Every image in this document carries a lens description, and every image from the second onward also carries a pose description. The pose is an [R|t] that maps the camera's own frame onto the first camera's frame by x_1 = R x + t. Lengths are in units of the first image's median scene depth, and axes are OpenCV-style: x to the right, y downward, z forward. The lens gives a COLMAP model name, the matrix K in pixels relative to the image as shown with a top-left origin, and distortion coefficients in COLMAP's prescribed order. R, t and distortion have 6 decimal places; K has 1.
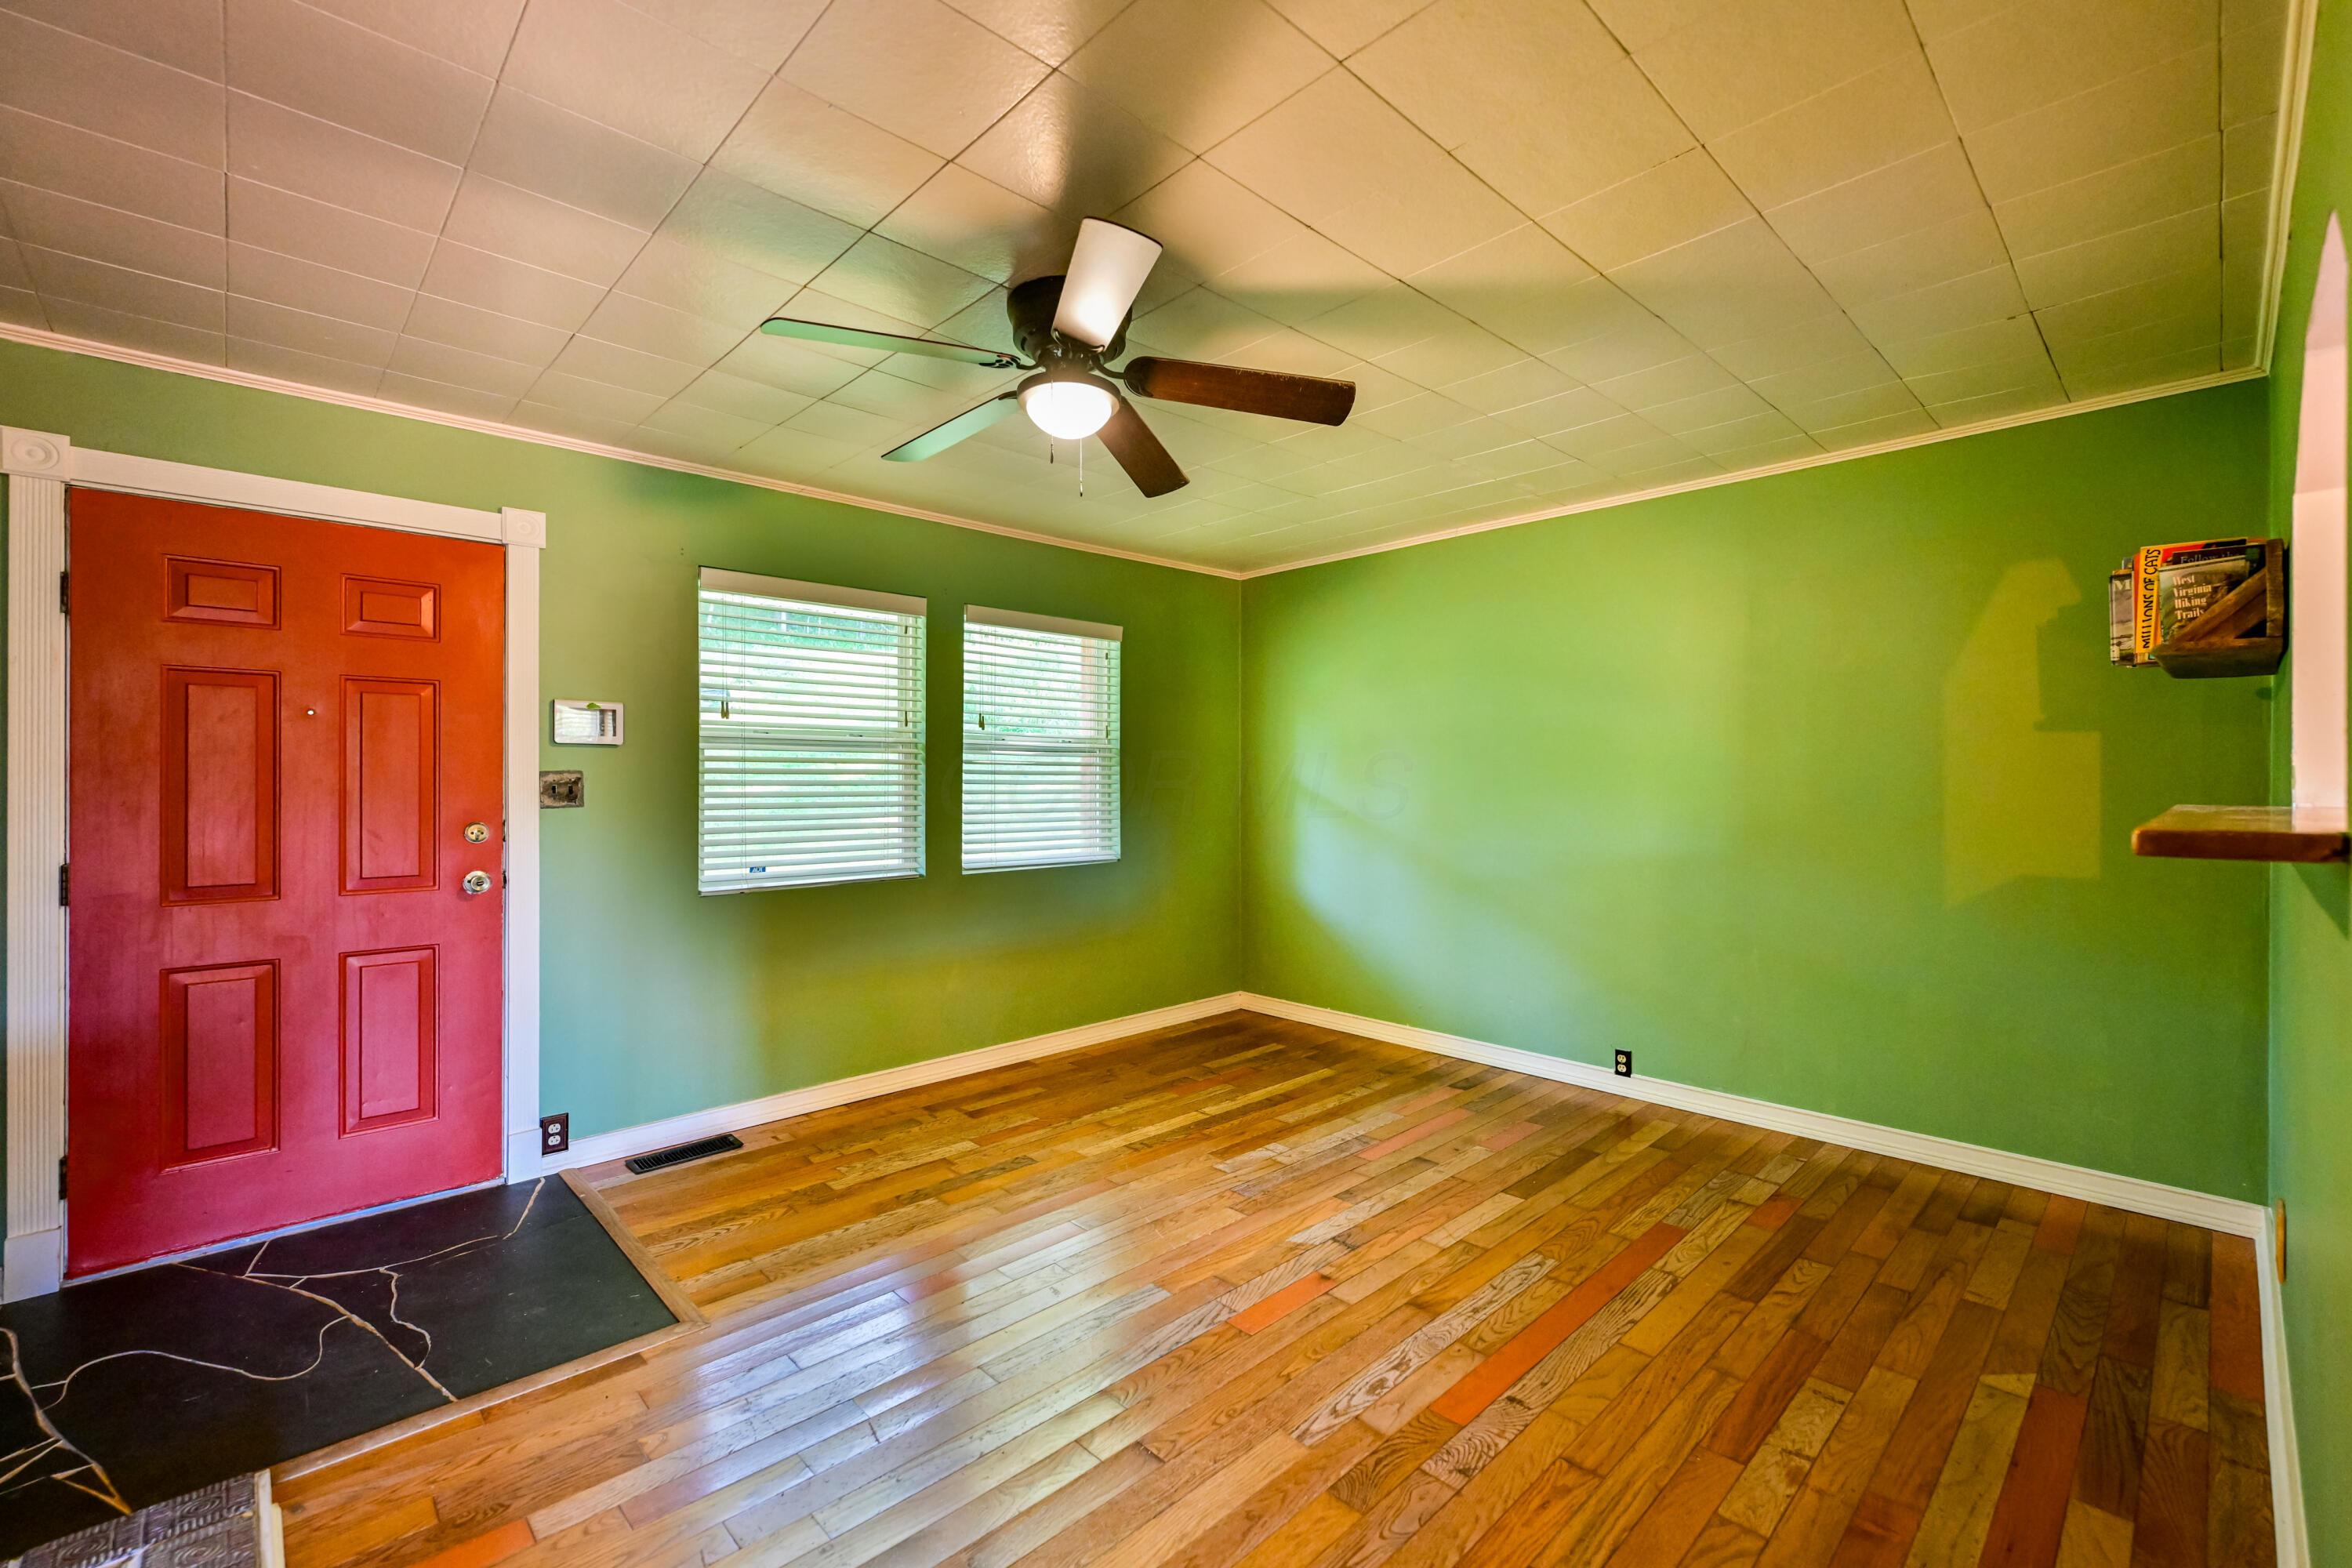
lens RADIAL K [[1006.6, 0, 1171.3], [0, 1006.6, 785.9], [0, 0, 1]] dist [0.002263, -0.000584]
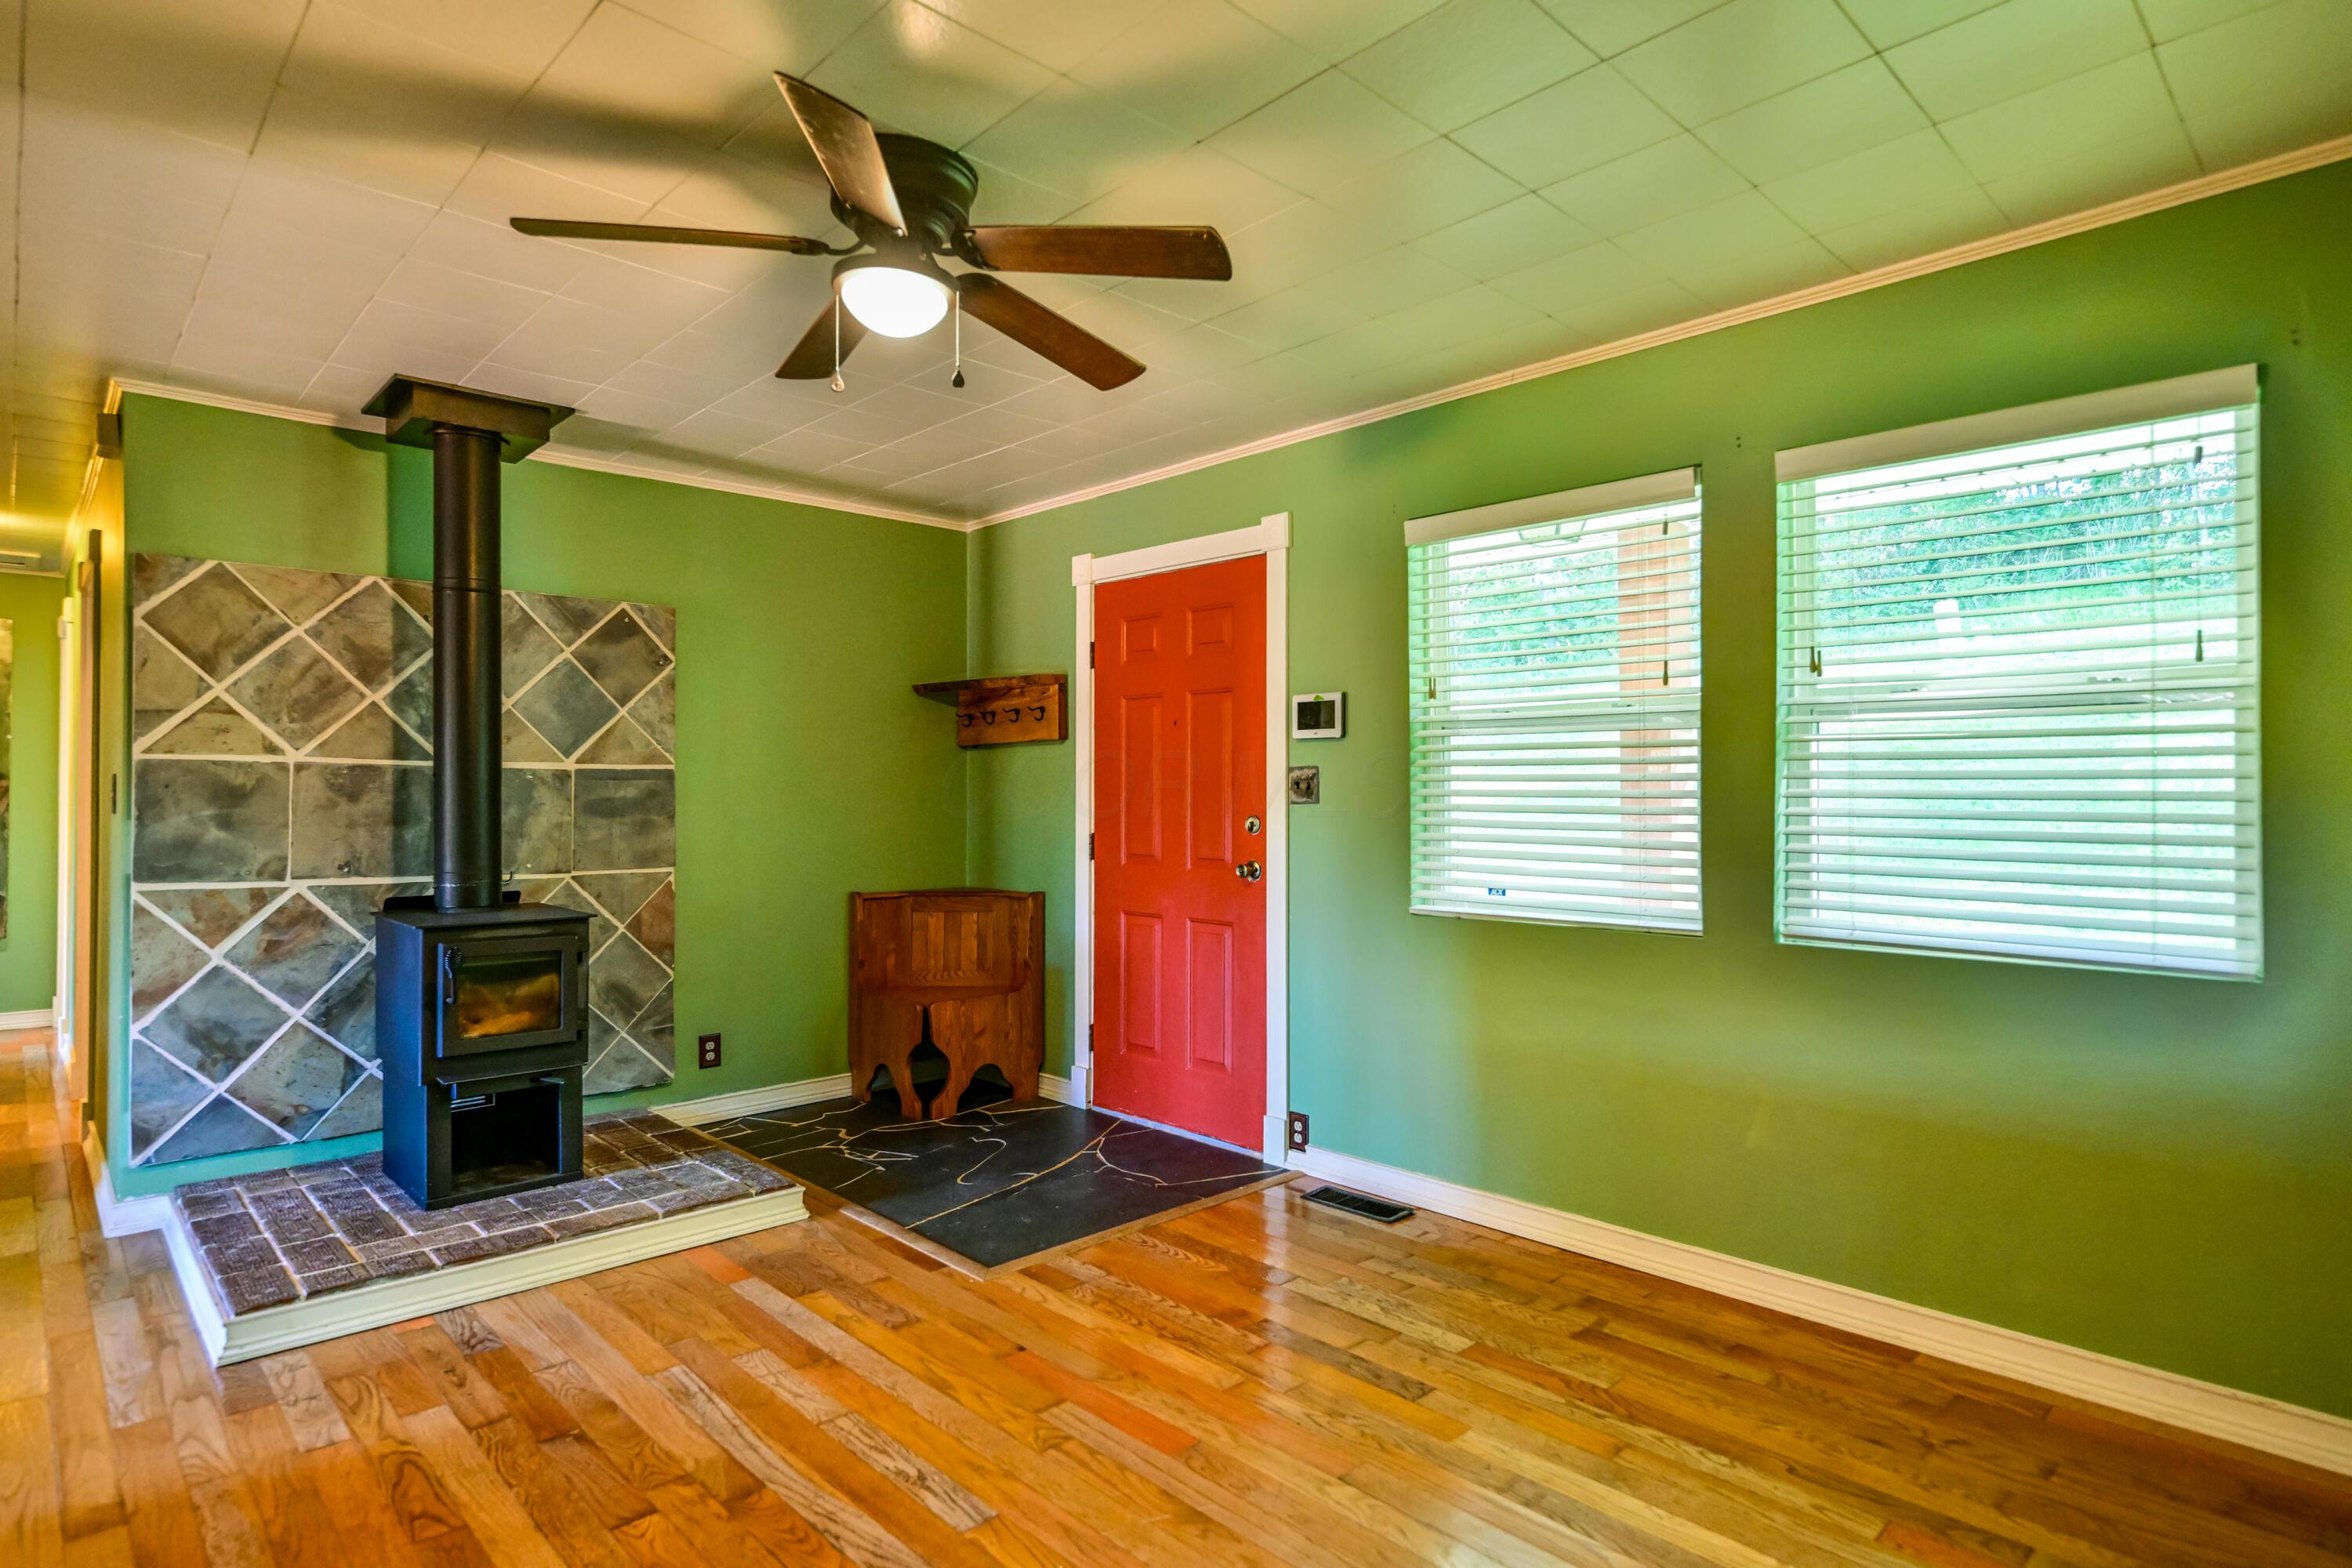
lens RADIAL K [[1378.2, 0, 1187.8], [0, 1378.2, 766.0], [0, 0, 1]] dist [-0.002391, -0.000165]
pose [[-0.060920, -0.009976, -0.998093, 0.747299], [0.001539, 0.999948, -0.010088, -0.002418], [0.998141, -0.002151, -0.060902, 0.961428]]
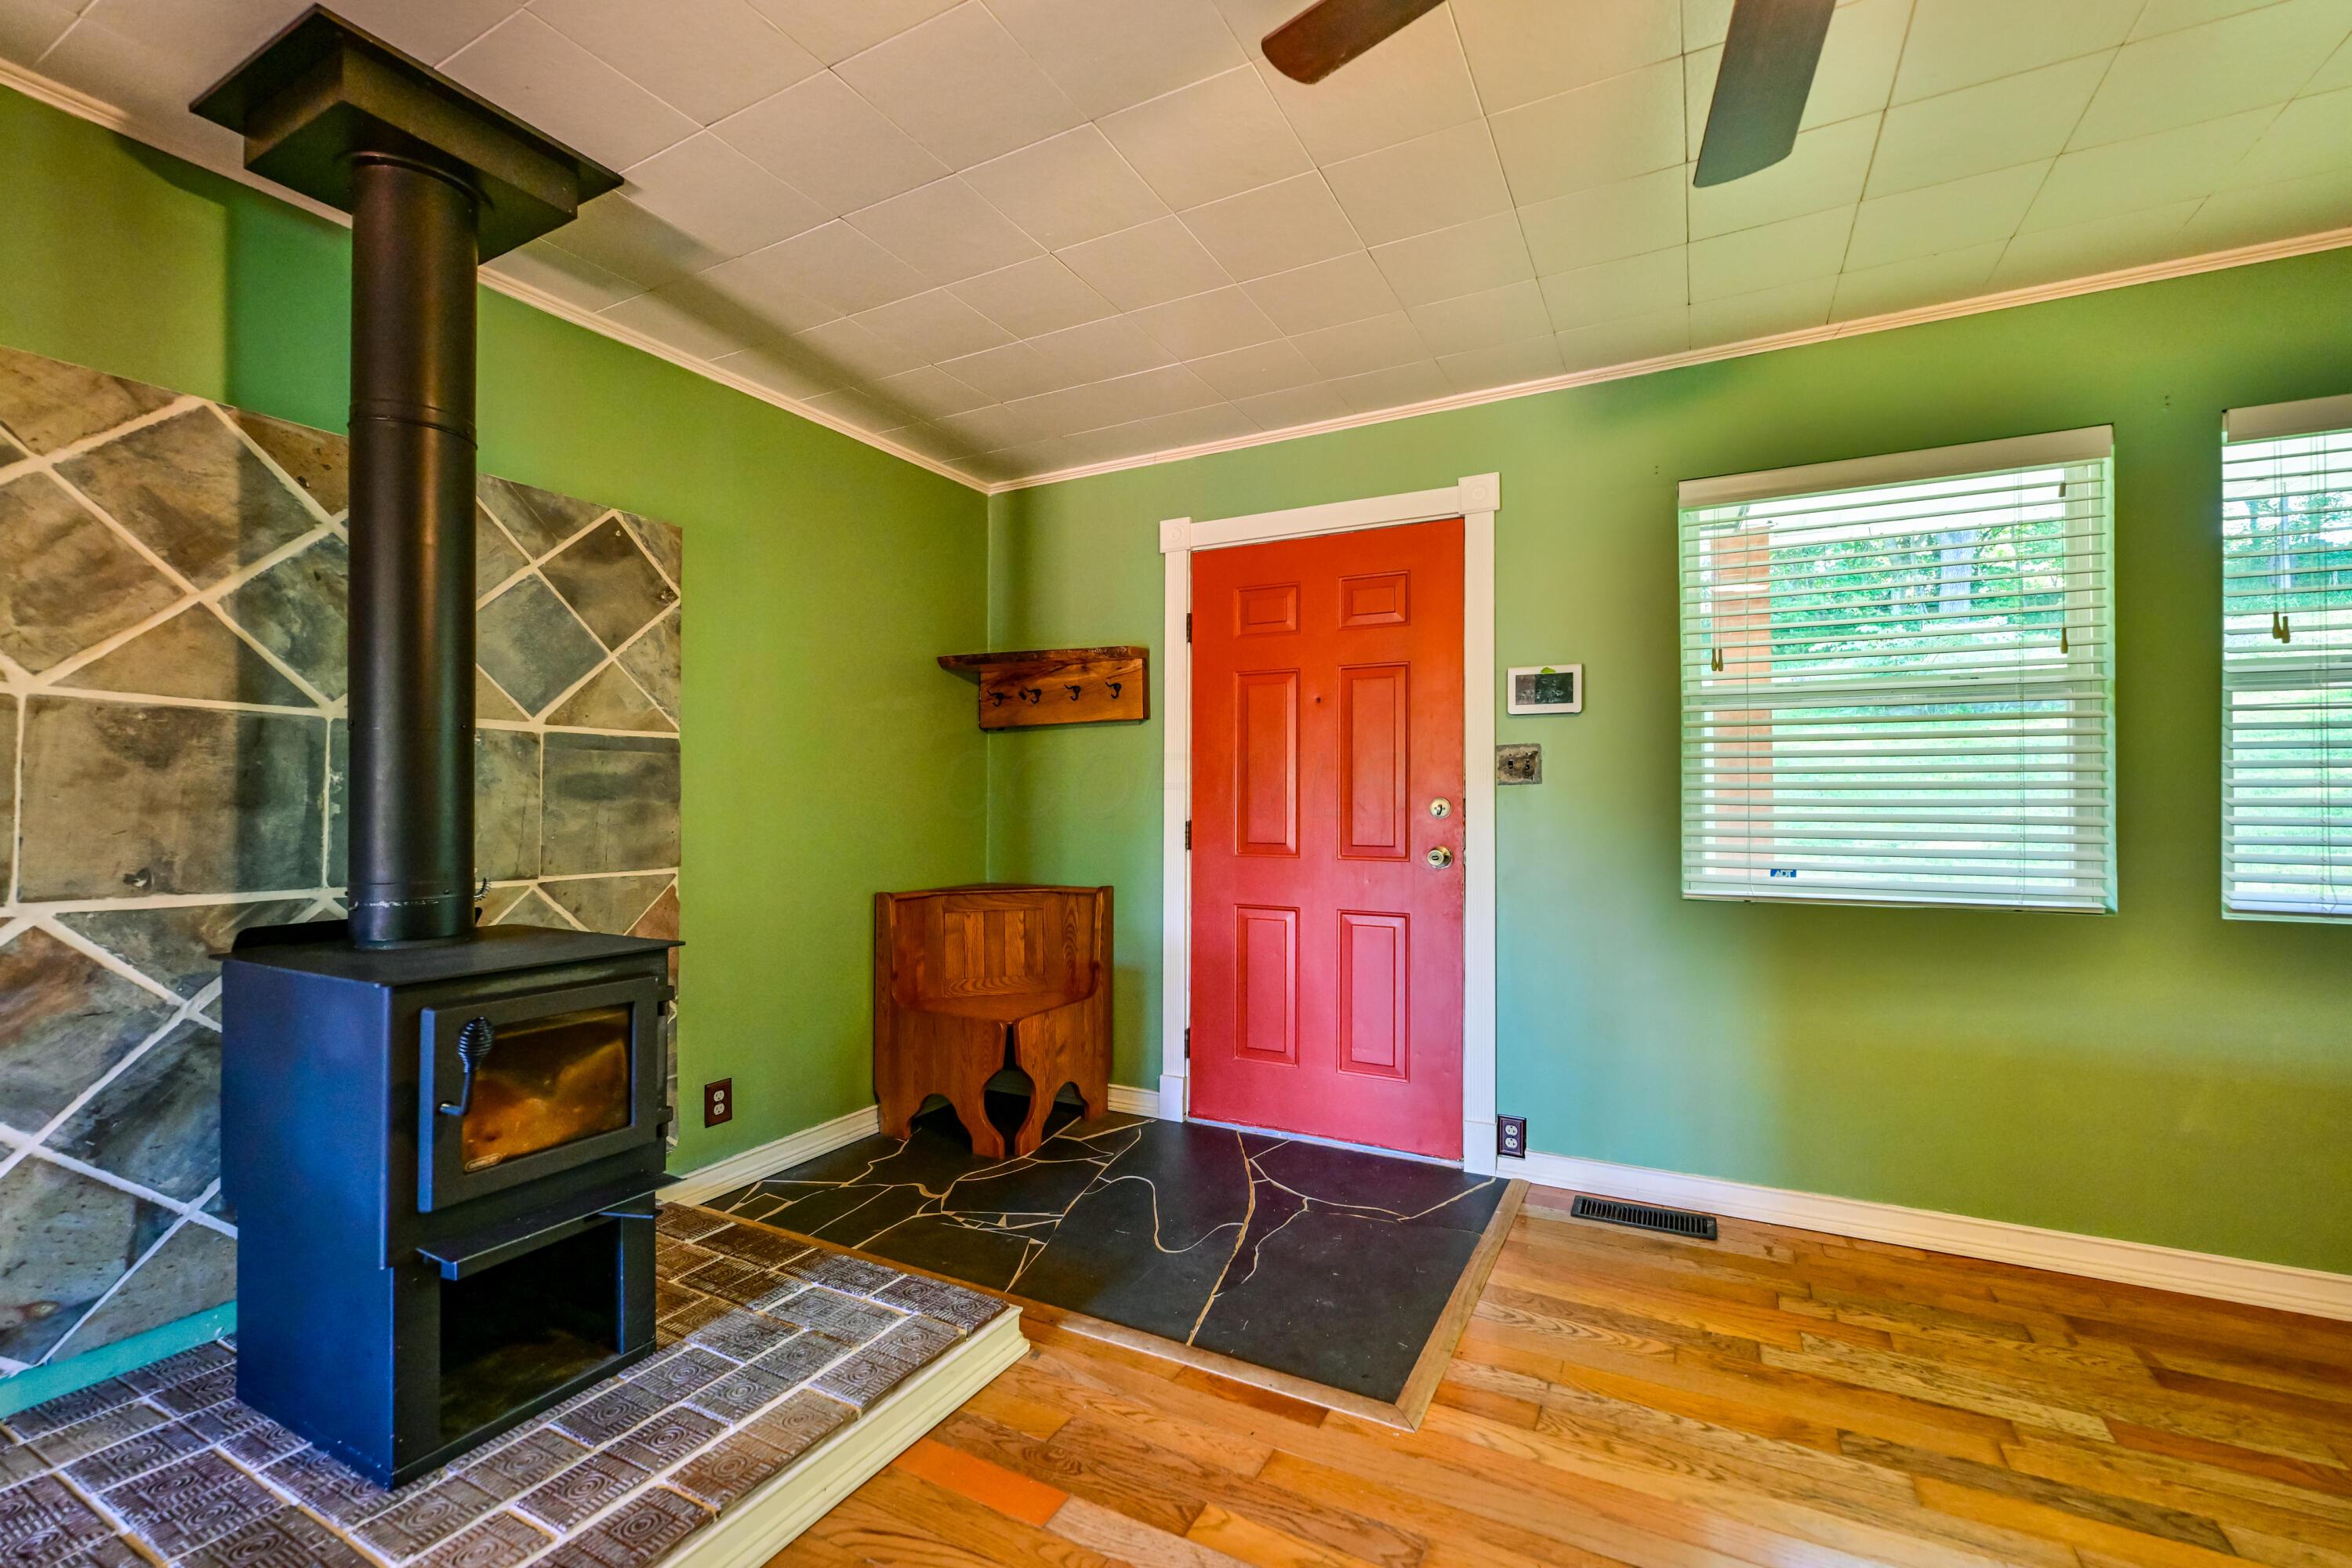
lens RADIAL K [[969.0, 0, 1185.9], [0, 969.0, 786.9], [0, 0, 1]] dist [-0.002370, 0.000509]
pose [[0.314844, -0.009654, -0.949094, 0.141795], [-0.003740, 0.999928, -0.011412, 0.034714], [0.949136, 0.007142, 0.314786, 0.427090]]
